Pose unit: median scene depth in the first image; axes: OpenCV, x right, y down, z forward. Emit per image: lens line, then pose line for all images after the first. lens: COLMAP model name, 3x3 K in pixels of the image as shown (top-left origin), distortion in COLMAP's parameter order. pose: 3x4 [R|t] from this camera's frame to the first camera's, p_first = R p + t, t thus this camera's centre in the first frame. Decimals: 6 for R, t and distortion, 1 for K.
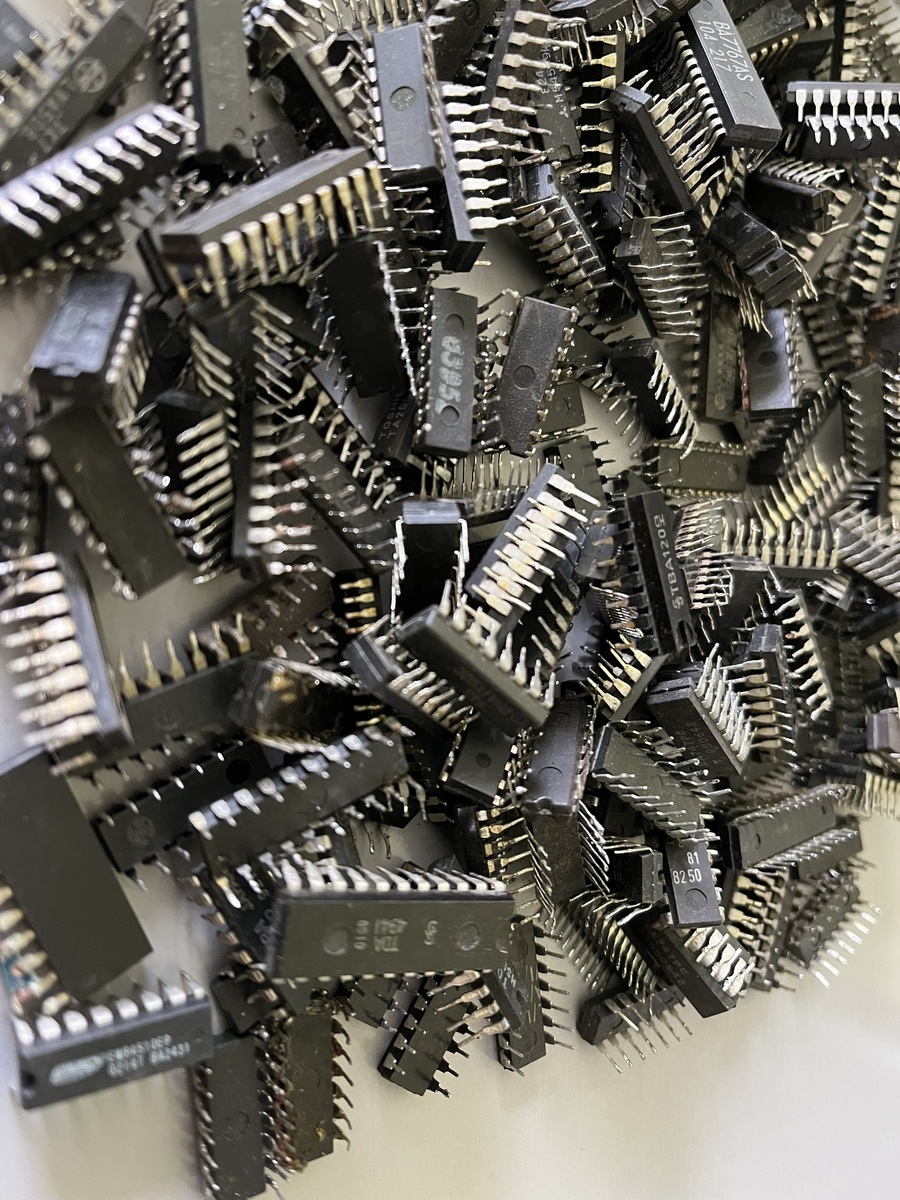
lens RADIAL K [[923.2, 0, 432.3], [0, 923.2, 616.6], [0, 0, 1]] dist [0.001536, -0.040844]
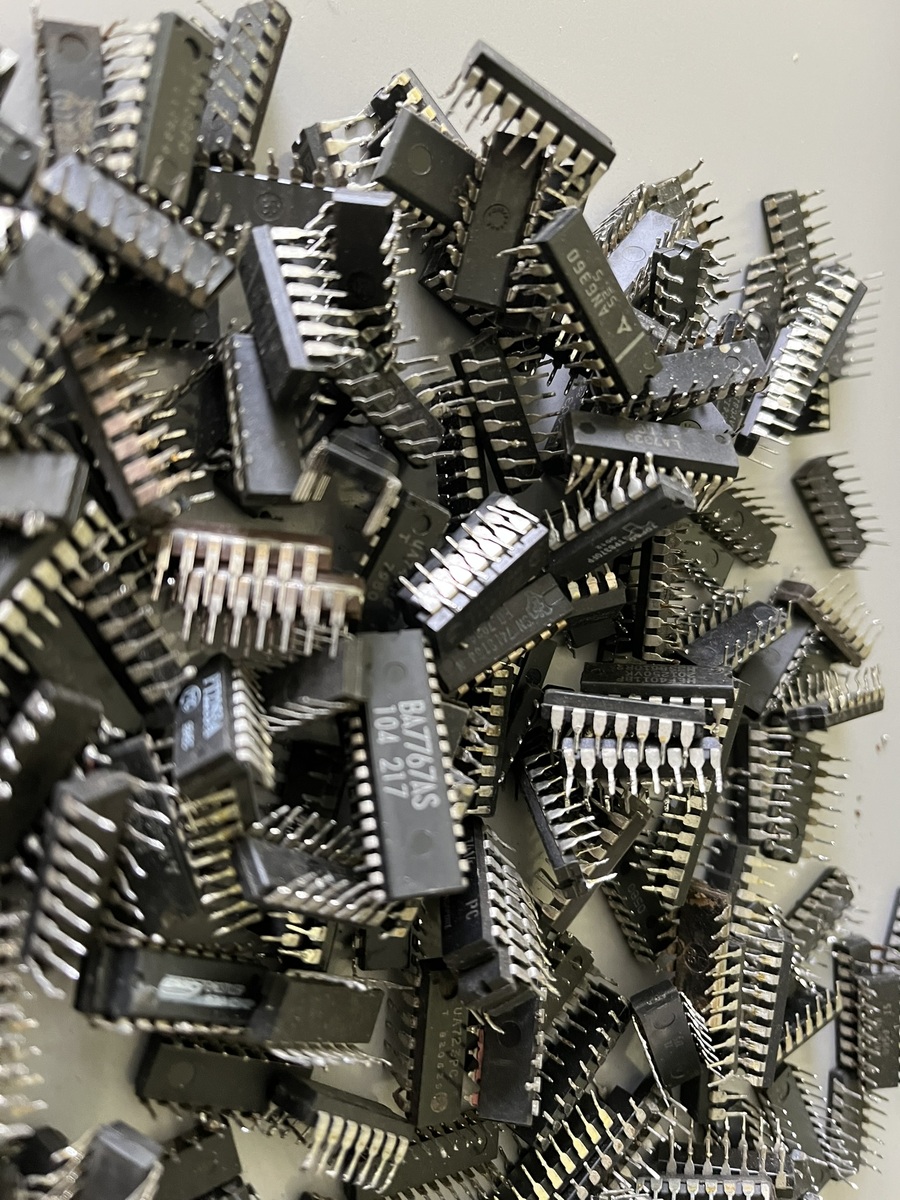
lens RADIAL K [[923.2, 0, 458.7], [0, 923.2, 578.4], [0, 0, 1]] dist [0.001536, -0.040844]
pose [[0.998663, 0.032335, -0.040335, 0.418447], [-0.033753, 0.998818, -0.034977, -0.794463], [0.039156, 0.036292, 0.998574, 0.233855]]
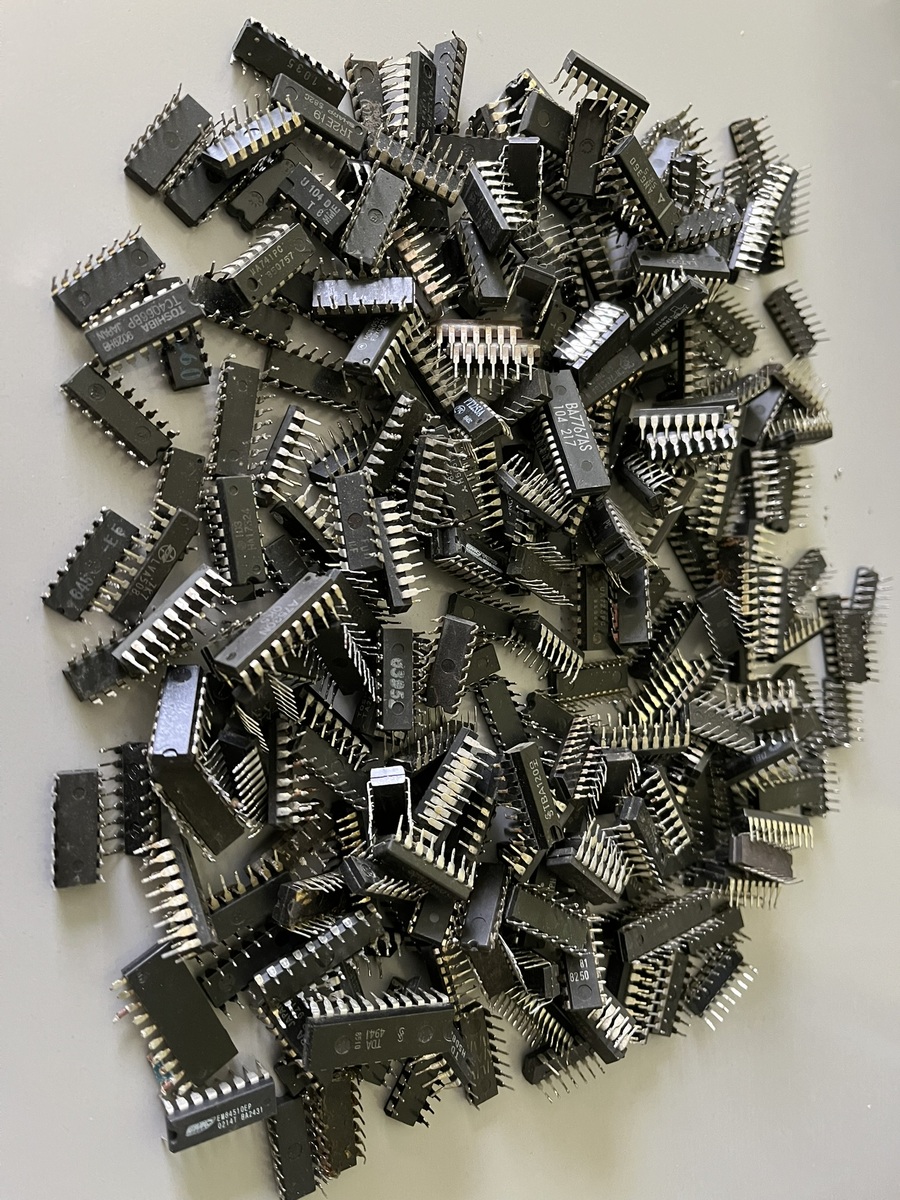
lens RADIAL K [[923.2, 0, 444.7], [0, 923.2, 597.4], [0, 0, 1]] dist [0.001536, -0.040844]
pose [[0.996381, -0.064224, -0.055672, 0.189463], [0.064483, 0.997915, 0.002876, -0.384174], [0.055371, -0.006455, 0.998445, -0.563143]]
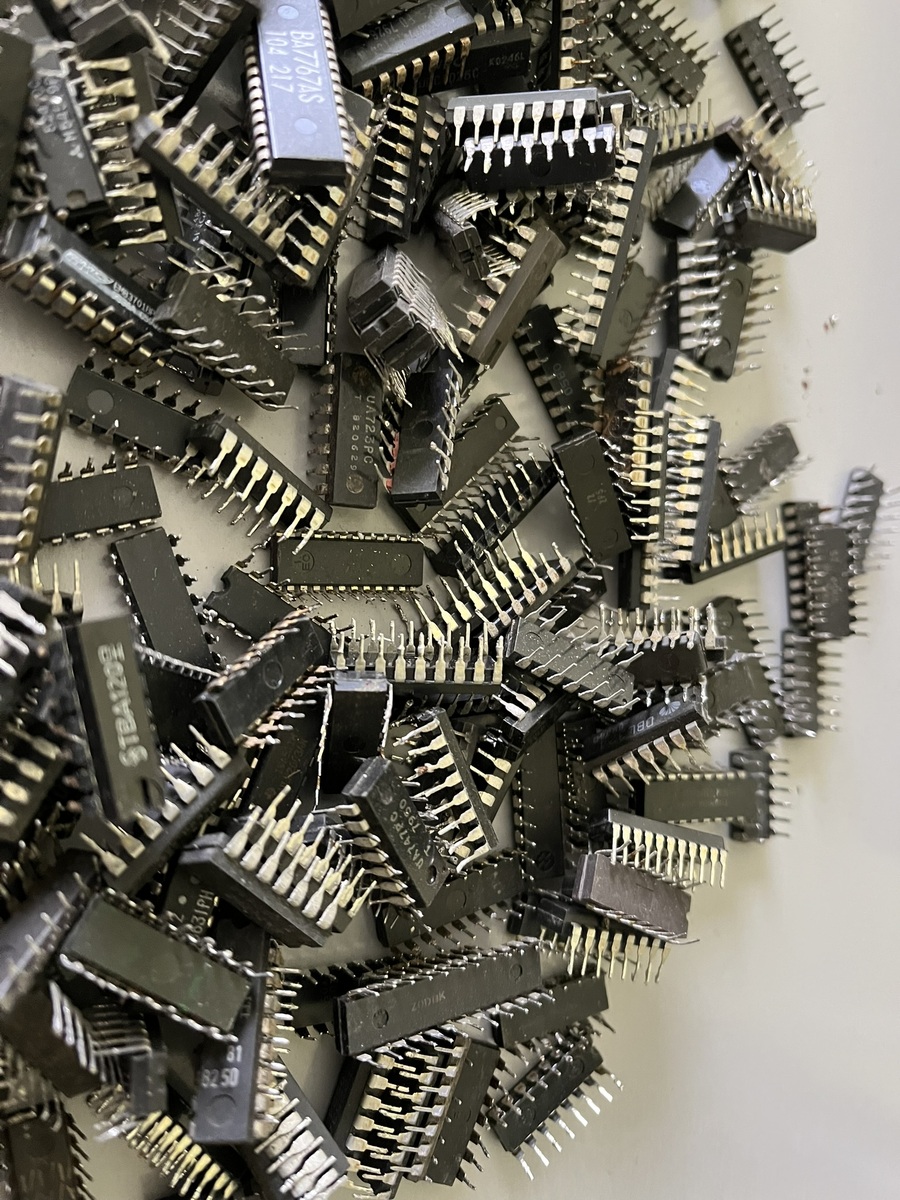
lens RADIAL K [[923.2, 0, 471.6], [0, 923.2, 616.5], [0, 0, 1]] dist [0.001536, -0.040844]
pose [[0.996018, 0.010769, -0.088497, 0.595990], [-0.012584, 0.999721, -0.019975, -0.117647], [0.088257, 0.021009, 0.995876, 0.216693]]
